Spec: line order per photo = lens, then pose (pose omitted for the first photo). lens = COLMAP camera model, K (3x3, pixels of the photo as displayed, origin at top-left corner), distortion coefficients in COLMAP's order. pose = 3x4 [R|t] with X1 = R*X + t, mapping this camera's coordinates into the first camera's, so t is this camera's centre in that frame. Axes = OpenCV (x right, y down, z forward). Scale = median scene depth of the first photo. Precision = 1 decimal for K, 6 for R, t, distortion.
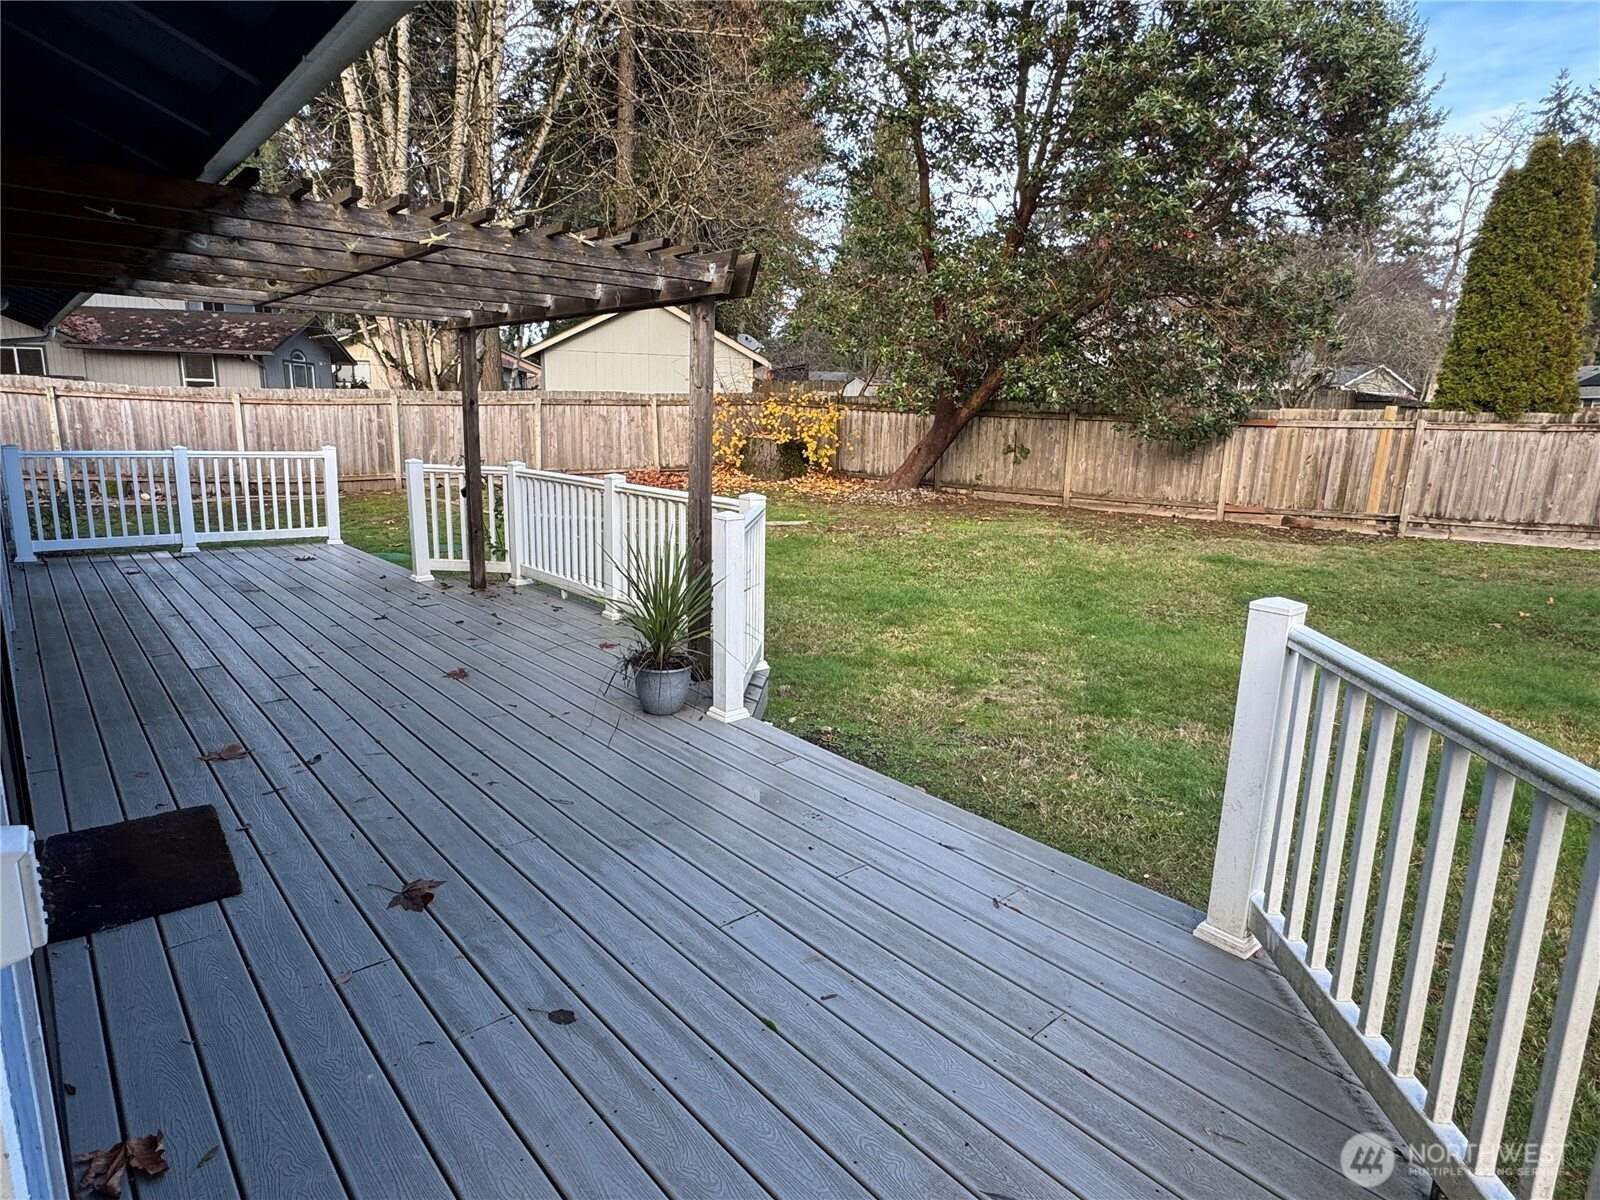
lens RADIAL K [[892.4, 0, 805.3], [0, 892.4, 600.3], [0, 0, 1]] dist [-0.005660, 0.001407]
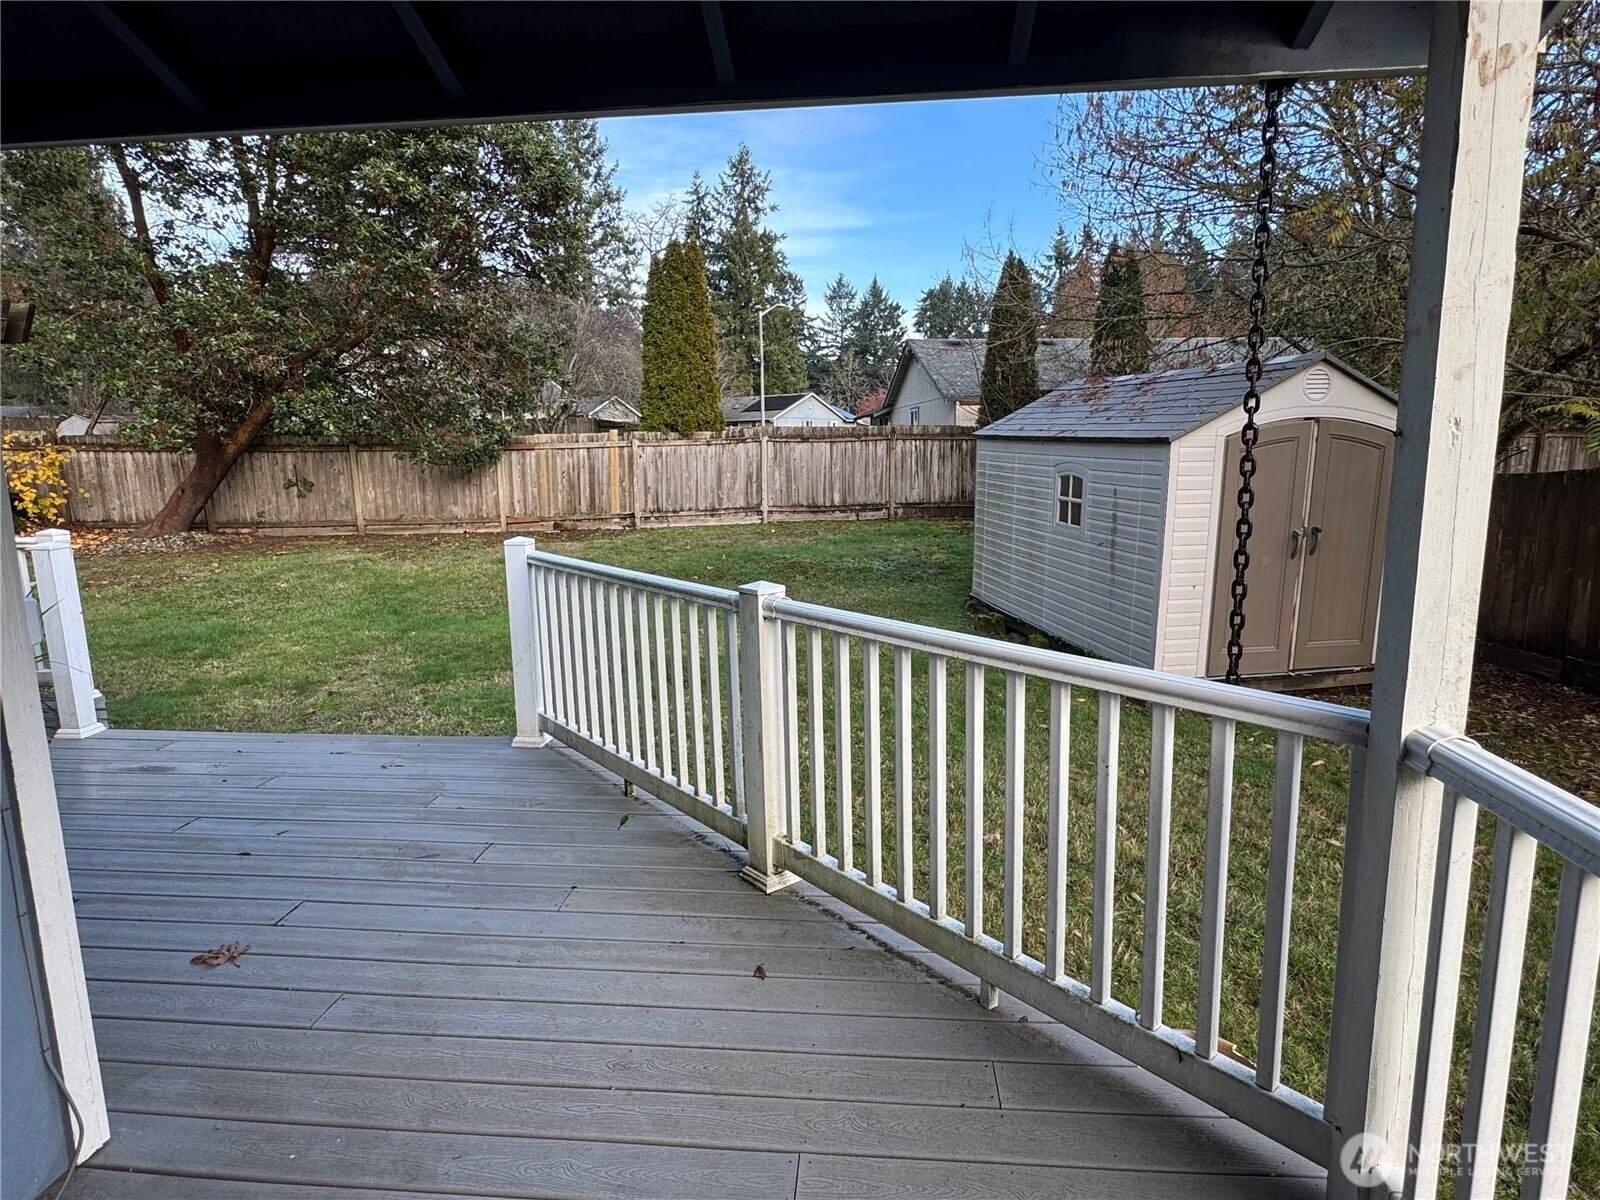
lens RADIAL K [[892.4, 0, 800.4], [0, 892.4, 603.3], [0, 0, 1]] dist [-0.005660, 0.001407]
pose [[0.728878, -0.155536, 0.666743, -0.049226], [0.175175, 0.983804, 0.037999, 0.029442], [-0.661854, 0.089100, 0.744319, -0.126788]]
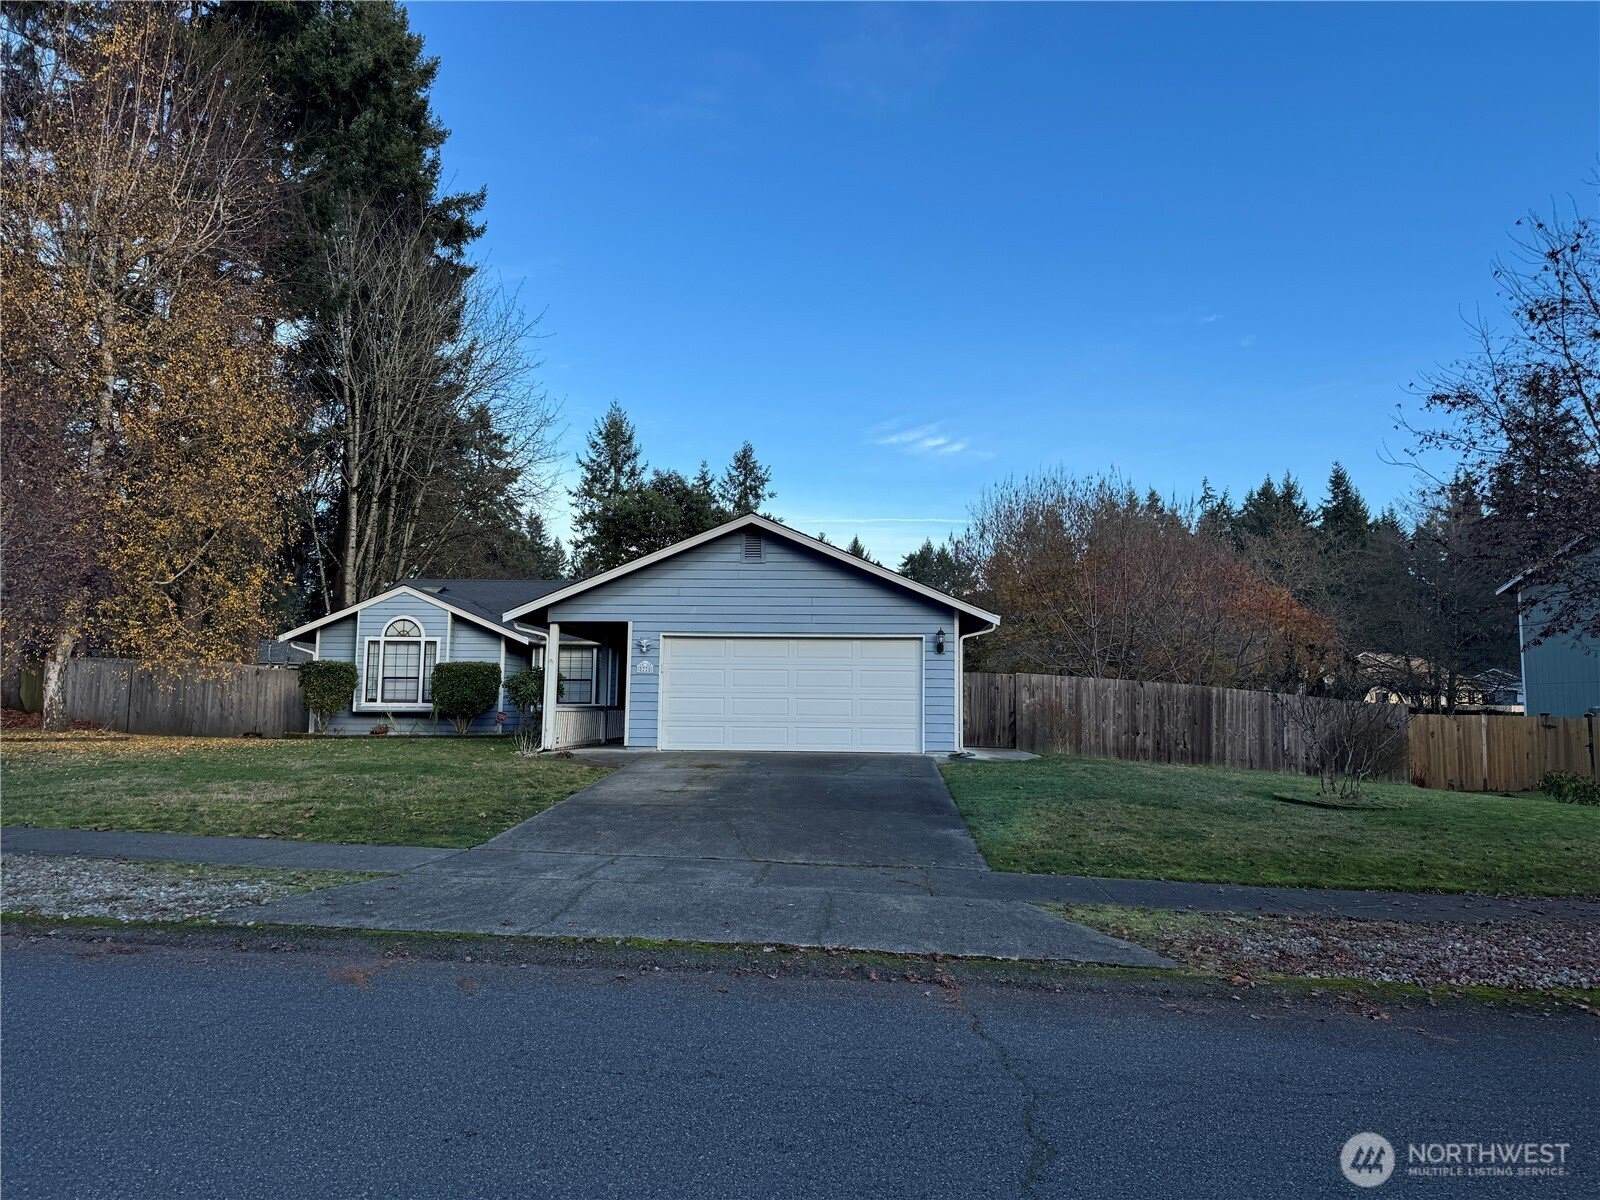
lens RADIAL K [[1142.9, 0, 815.5], [0, 1142.9, 600.7], [0, 0, 1]] dist [0.082455, -0.104131]
pose [[0.691503, 0.048552, 0.720740, -2.223116], [0.158155, 0.963357, -0.216635, 0.422653], [-0.704848, 0.263793, 0.658485, -1.912721]]
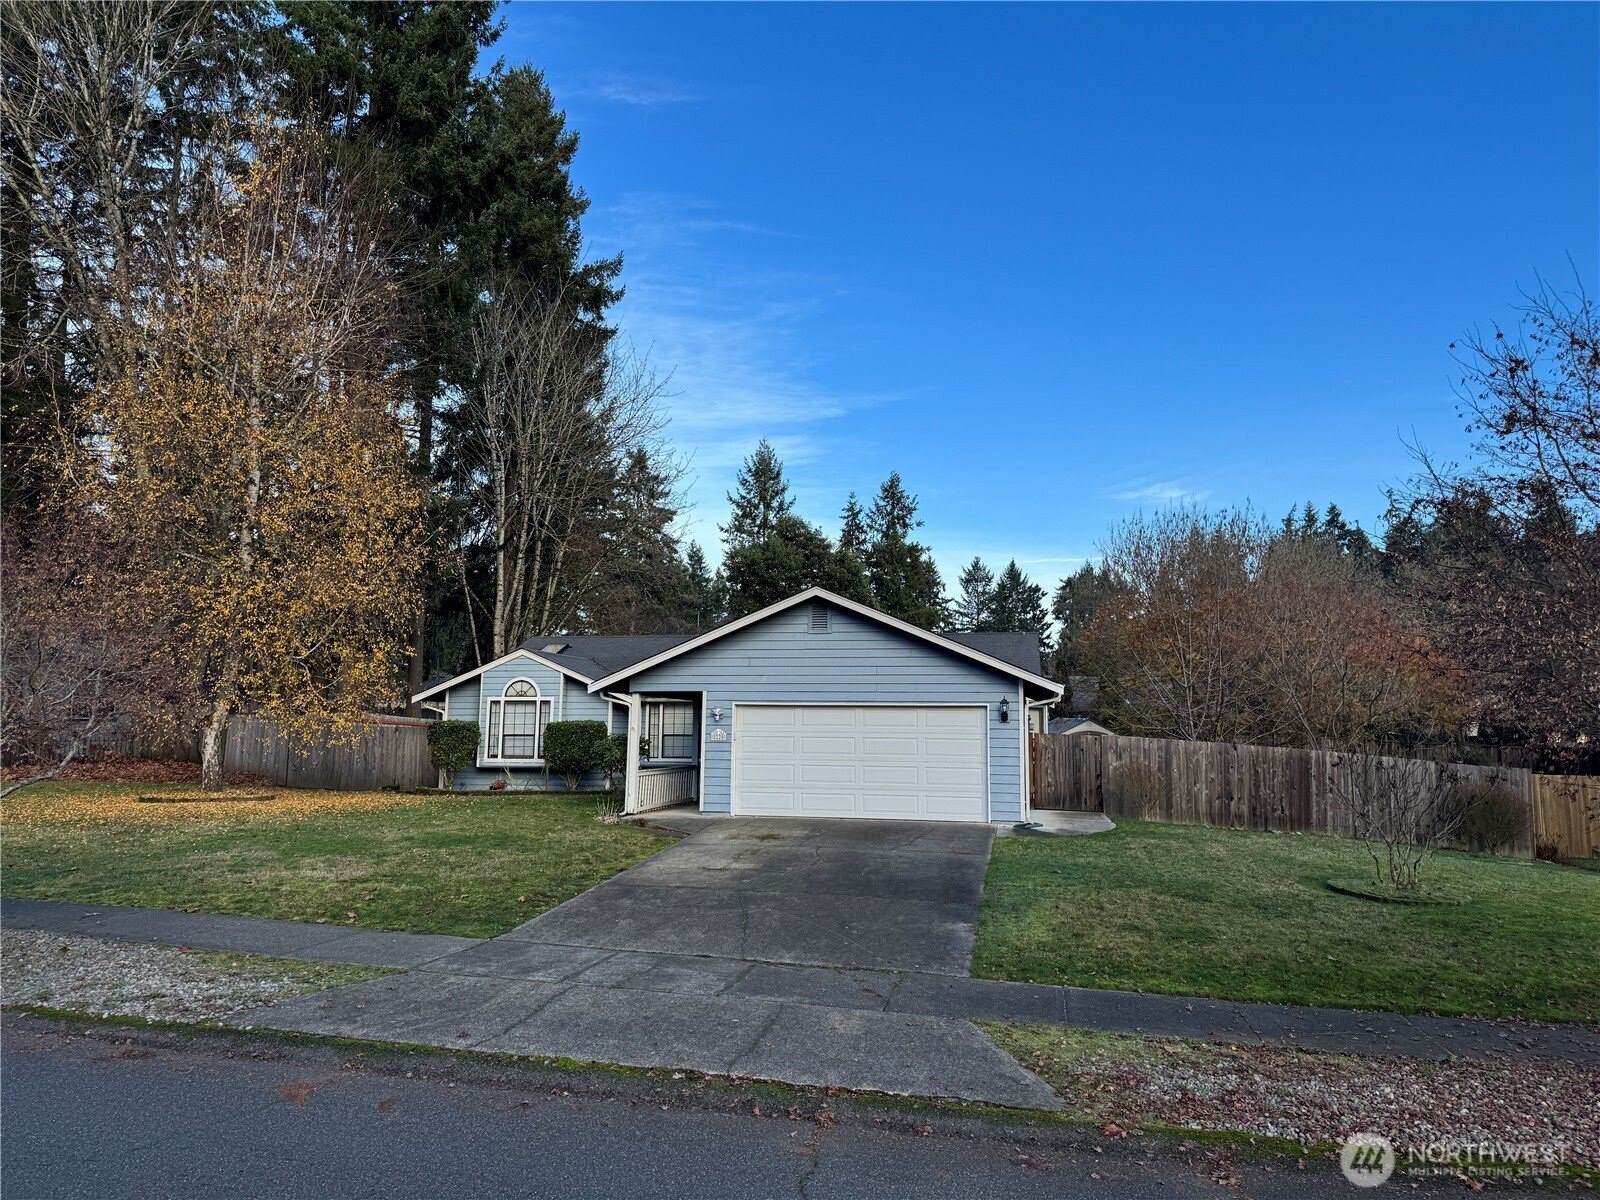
lens RADIAL K [[1142.9, 0, 805.2], [0, 1142.9, 601.6], [0, 0, 1]] dist [0.082455, -0.104131]
pose [[0.794230, 0.048120, 0.605708, -2.146351], [0.138238, 0.956408, -0.257245, 0.385916], [-0.591683, 0.288043, 0.752956, -2.061286]]
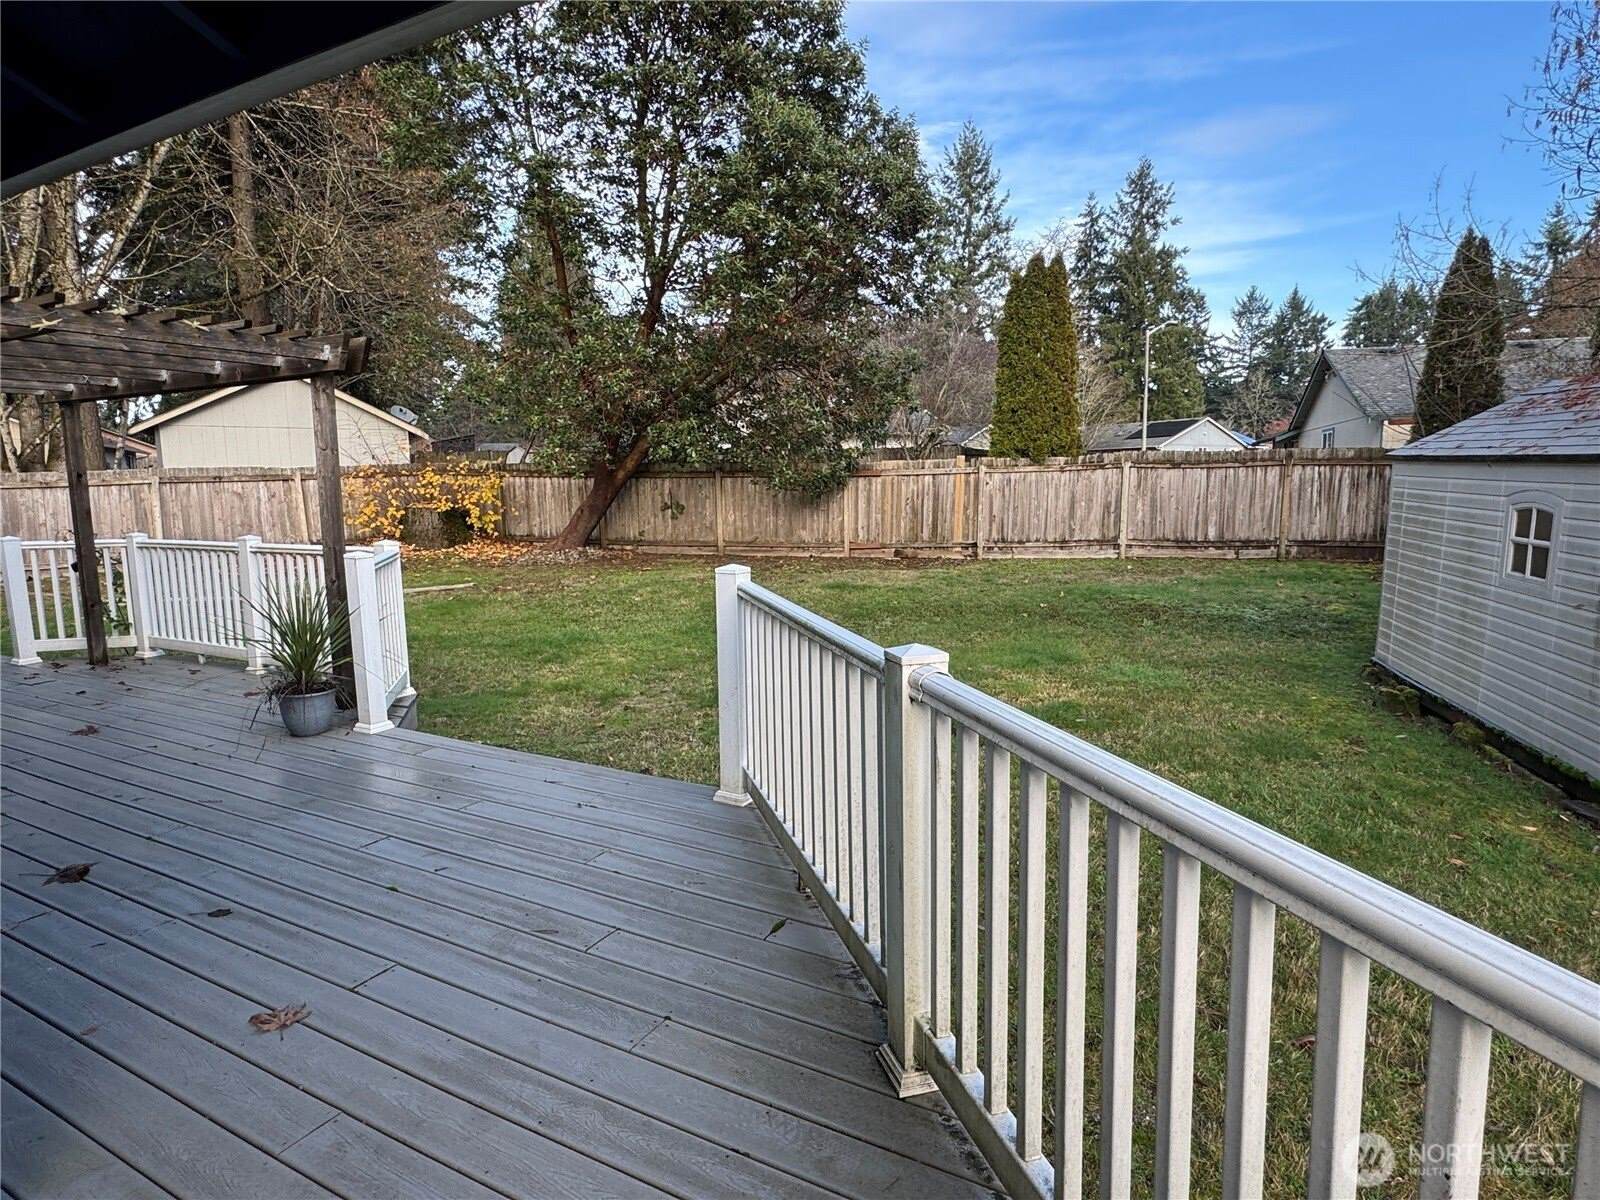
lens RADIAL K [[892.4, 0, 806.2], [0, 892.4, 604.1], [0, 0, 1]] dist [-0.005660, 0.001407]
pose [[0.940414, -0.084406, 0.329389, 0.024941], [0.107006, 0.992946, -0.051062, 0.029789], [-0.322756, 0.083266, 0.942813, -0.094530]]
